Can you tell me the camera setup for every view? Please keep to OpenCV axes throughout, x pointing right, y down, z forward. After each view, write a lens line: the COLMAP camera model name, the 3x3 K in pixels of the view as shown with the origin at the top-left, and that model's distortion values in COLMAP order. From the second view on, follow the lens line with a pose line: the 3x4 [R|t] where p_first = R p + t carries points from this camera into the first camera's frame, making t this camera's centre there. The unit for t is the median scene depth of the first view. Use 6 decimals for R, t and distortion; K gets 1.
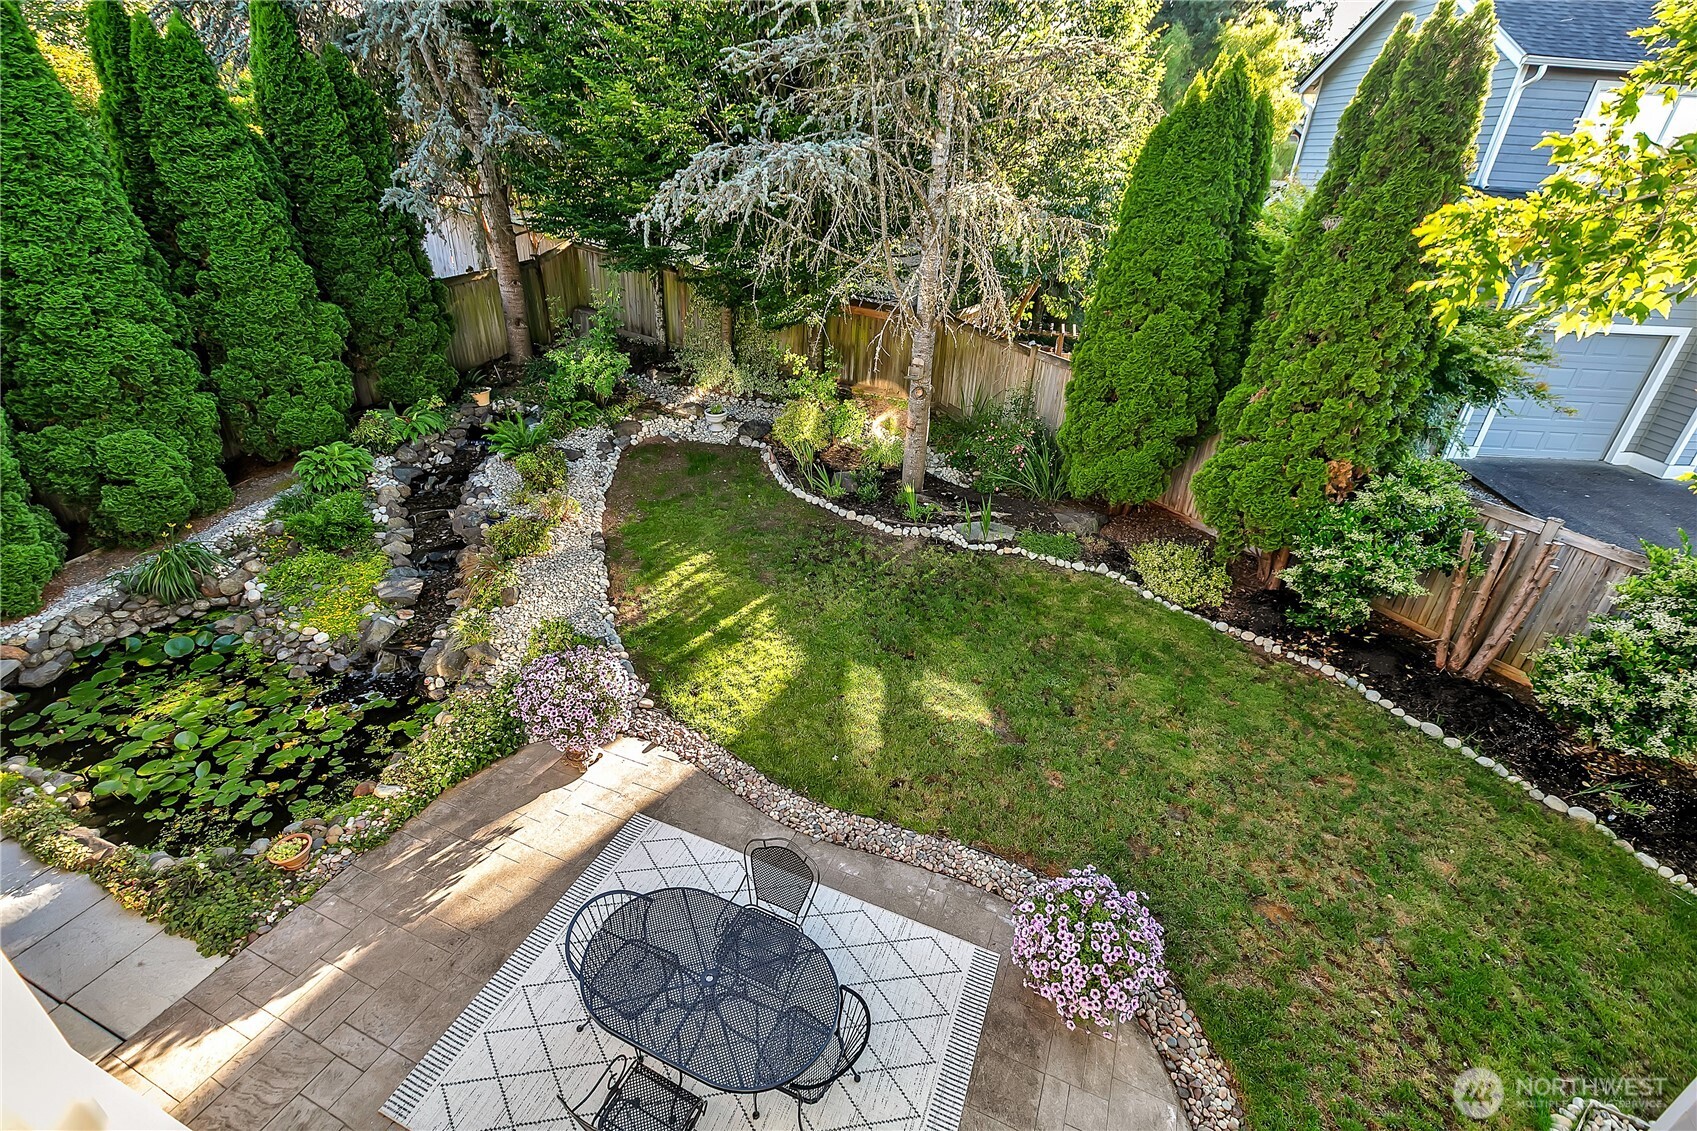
lens RADIAL K [[779.1, 0, 858.0], [0, 779.1, 574.0], [0, 0, 1]] dist [0.000671, 0.001435]
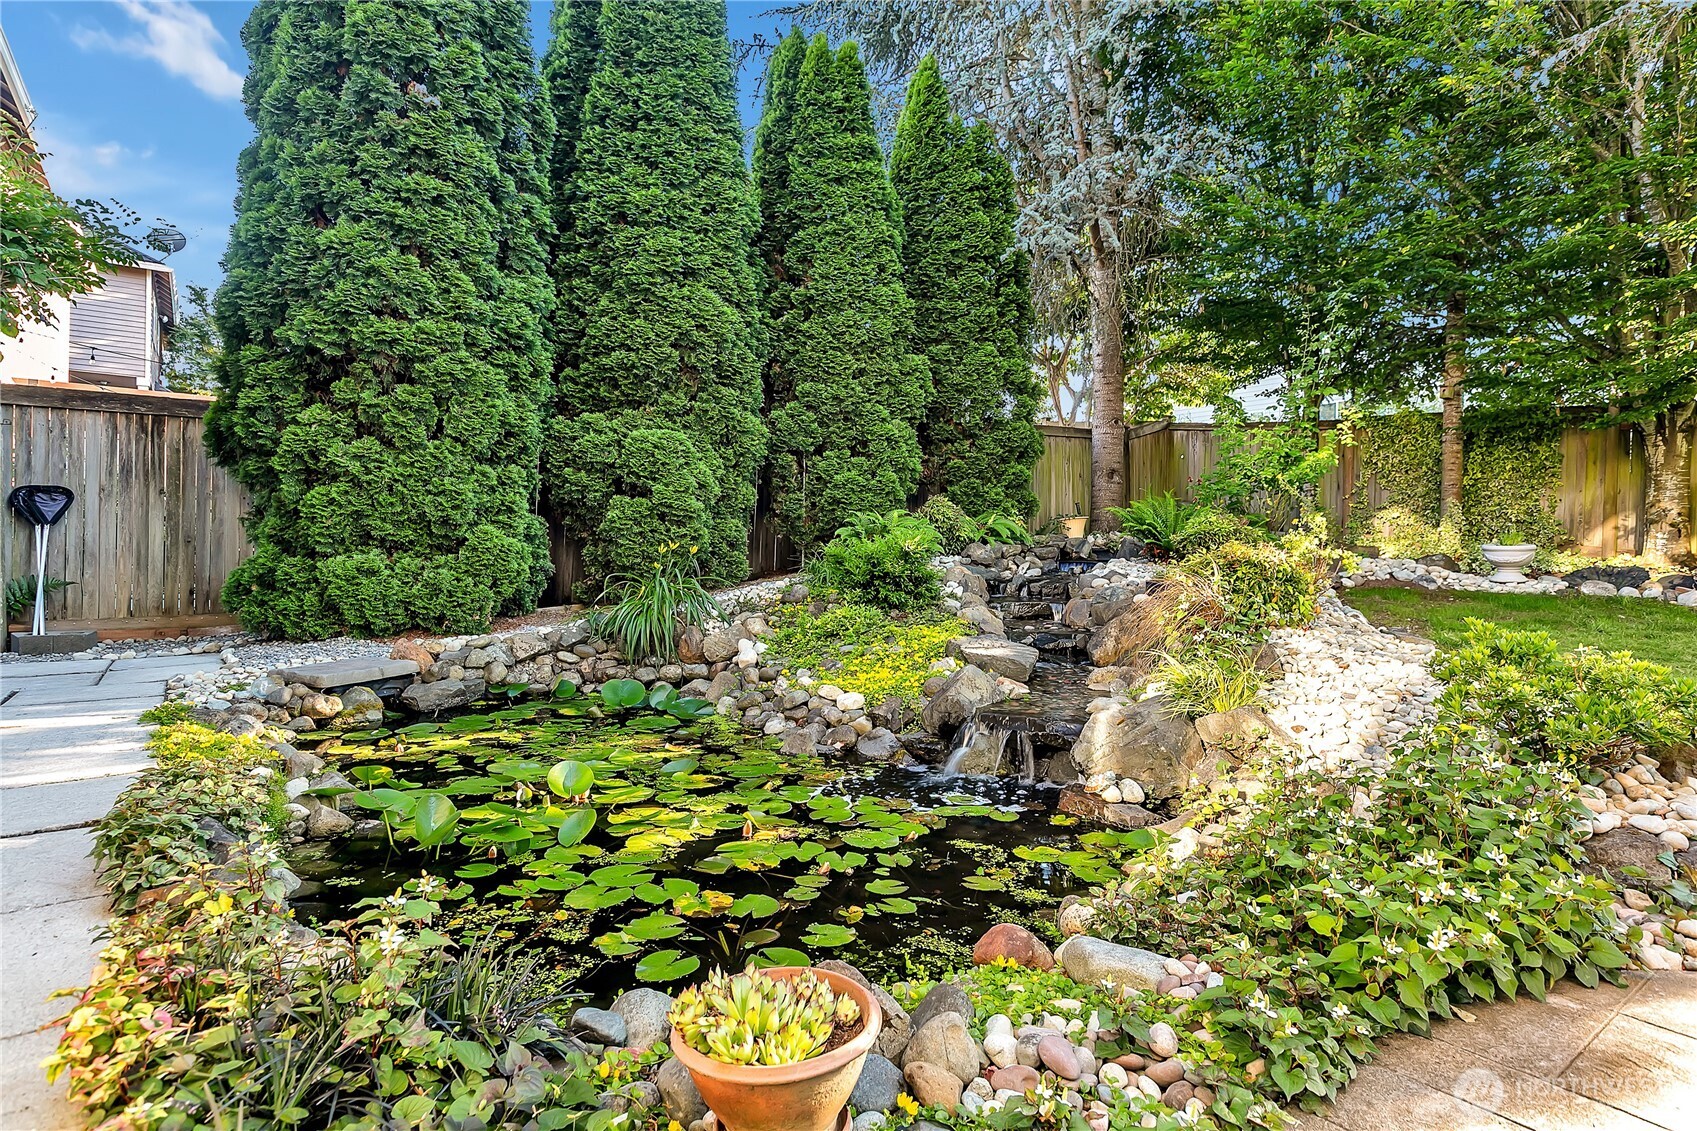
lens RADIAL K [[864.5, 0, 834.6], [0, 864.5, 570.5], [0, 0, 1]] dist [-0.001979, -0.001133]
pose [[0.862338, -0.035361, -0.505097, -0.425033], [-0.217938, 0.874502, -0.433301, 0.237517], [0.457030, 0.483731, 0.746410, 0.561189]]
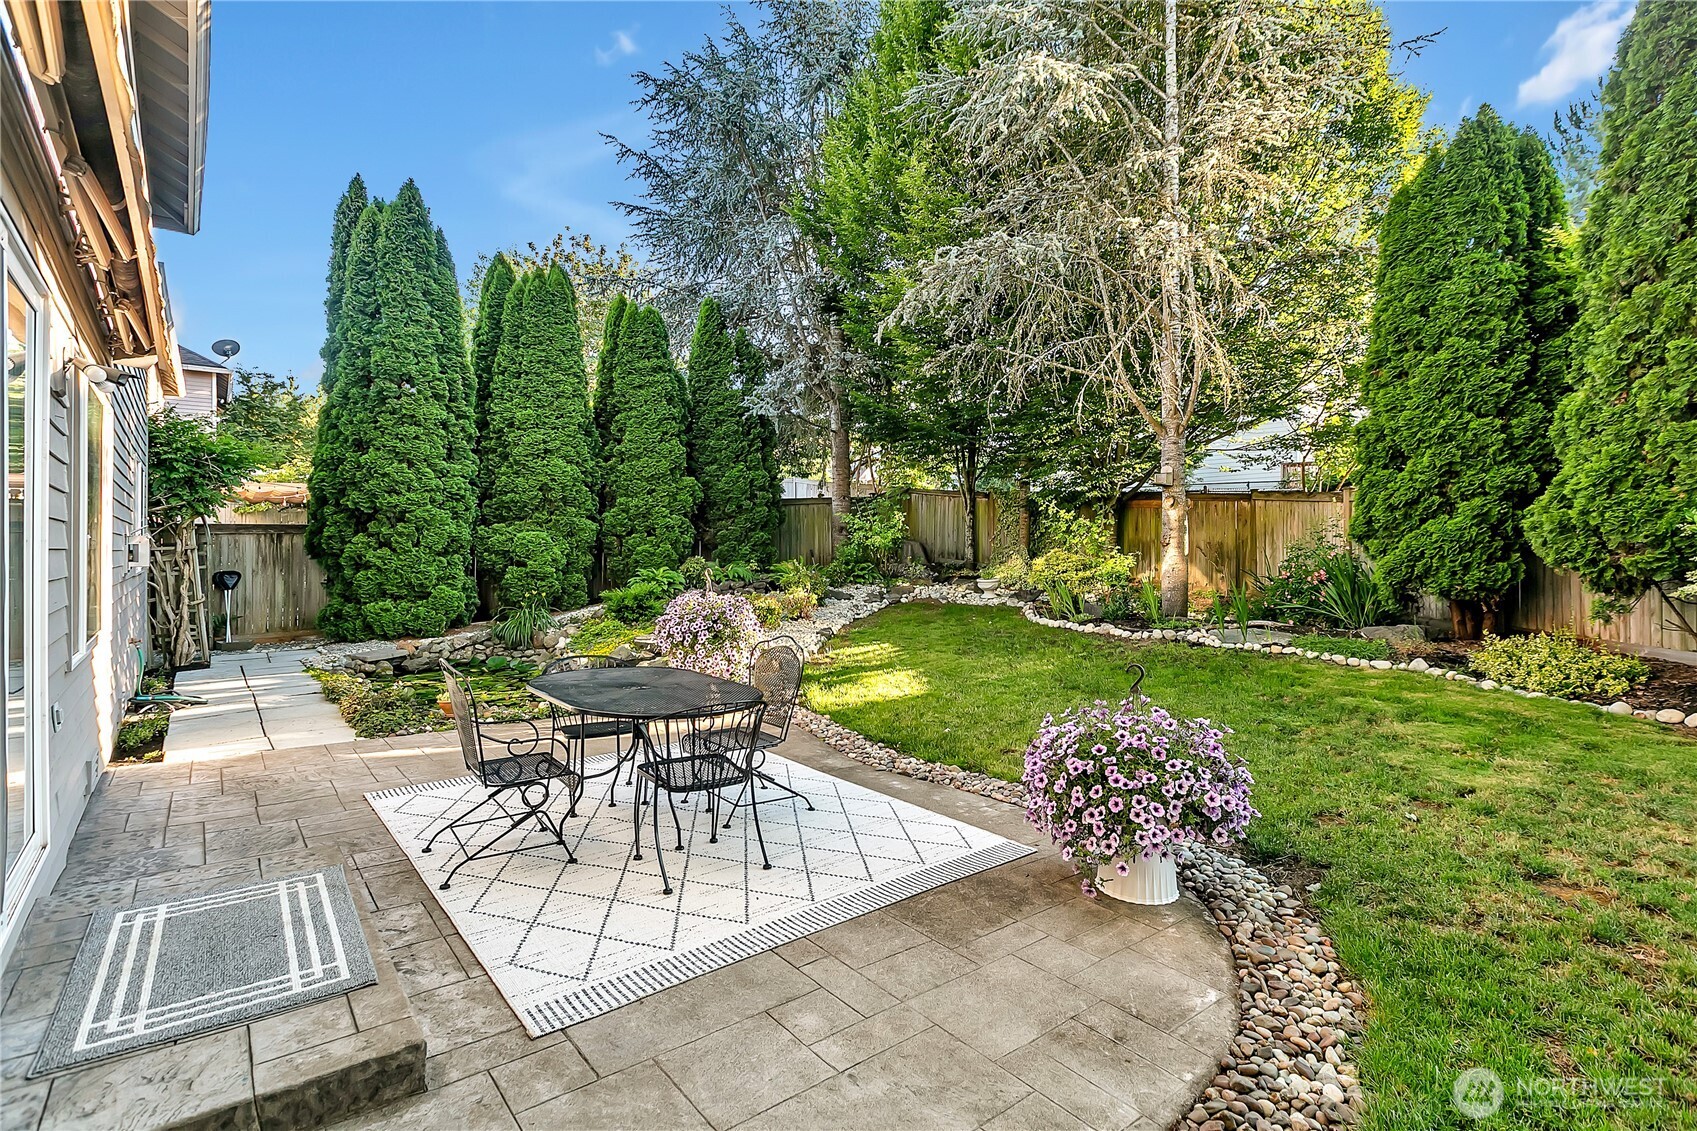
lens RADIAL K [[828.8, 0, 853.0], [0, 828.8, 552.2], [0, 0, 1]] dist [0.002167, 0.001047]
pose [[0.874911, -0.056554, -0.480970, 0.275039], [-0.190494, 0.872908, -0.449159, 0.415720], [0.445244, 0.484597, 0.752943, 0.157605]]
